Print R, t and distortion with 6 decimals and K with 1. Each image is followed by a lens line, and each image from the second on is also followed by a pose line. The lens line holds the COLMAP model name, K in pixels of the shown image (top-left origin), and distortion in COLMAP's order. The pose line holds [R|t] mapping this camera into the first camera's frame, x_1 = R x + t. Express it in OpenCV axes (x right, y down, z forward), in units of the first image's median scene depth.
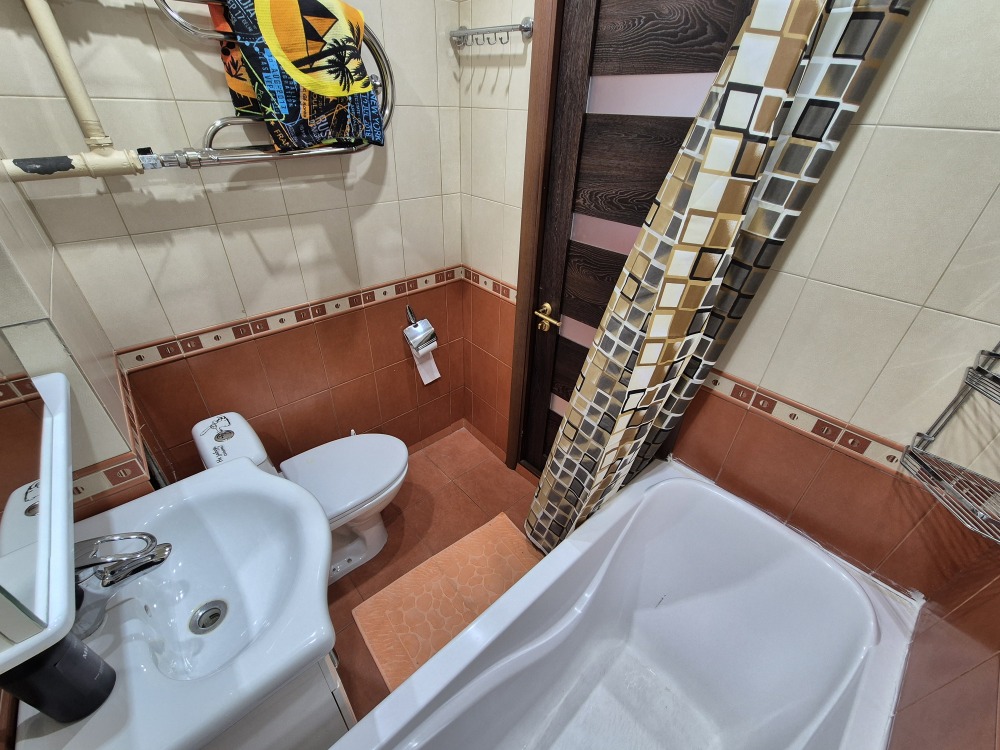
lens RADIAL K [[410.0, 0, 496.9], [0, 410.0, 367.0], [0, 0, 1]] dist [0.003767, -0.000702]
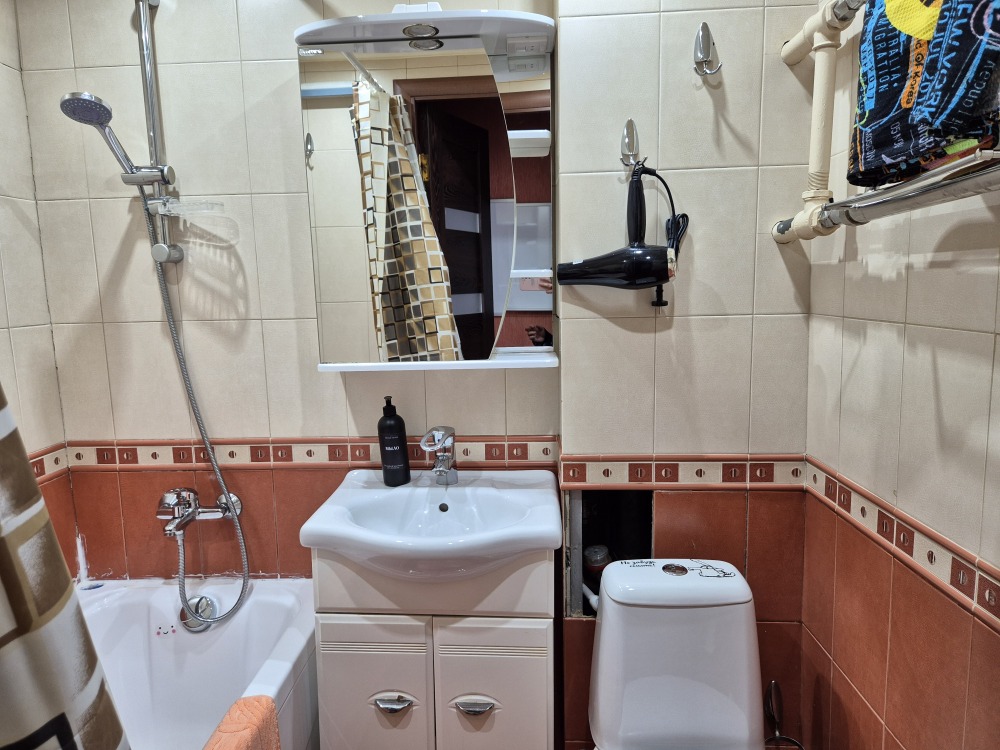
lens RADIAL K [[666.8, 0, 481.9], [0, 666.8, 383.3], [0, 0, 1]] dist [0.062797, -0.054039]
pose [[-0.709199, 0.084279, -0.699953, 0.313934], [-0.388091, 0.782194, 0.487399, -0.449594], [0.588576, 0.617309, -0.522023, 1.055170]]
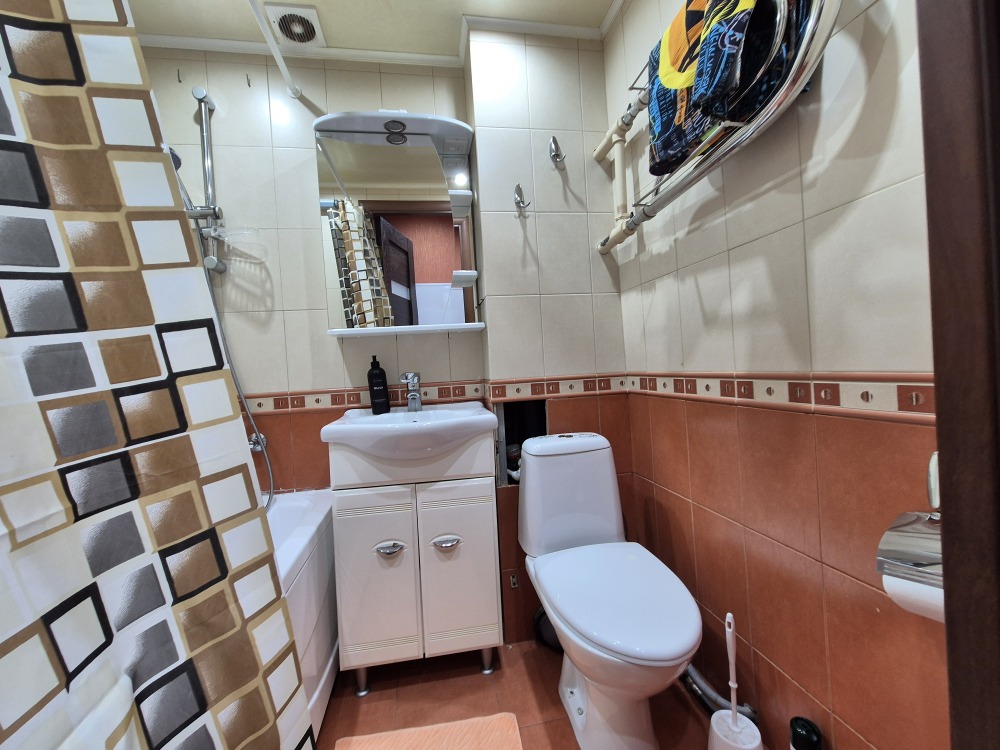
lens RADIAL K [[410.0, 0, 493.4], [0, 410.0, 376.1], [0, 0, 1]] dist [0.003767, -0.000702]
pose [[-0.531686, 0.009498, -0.846888, 0.378331], [-0.432845, 0.856438, 0.281351, -0.187632], [0.727980, 0.516162, -0.451245, 1.122142]]
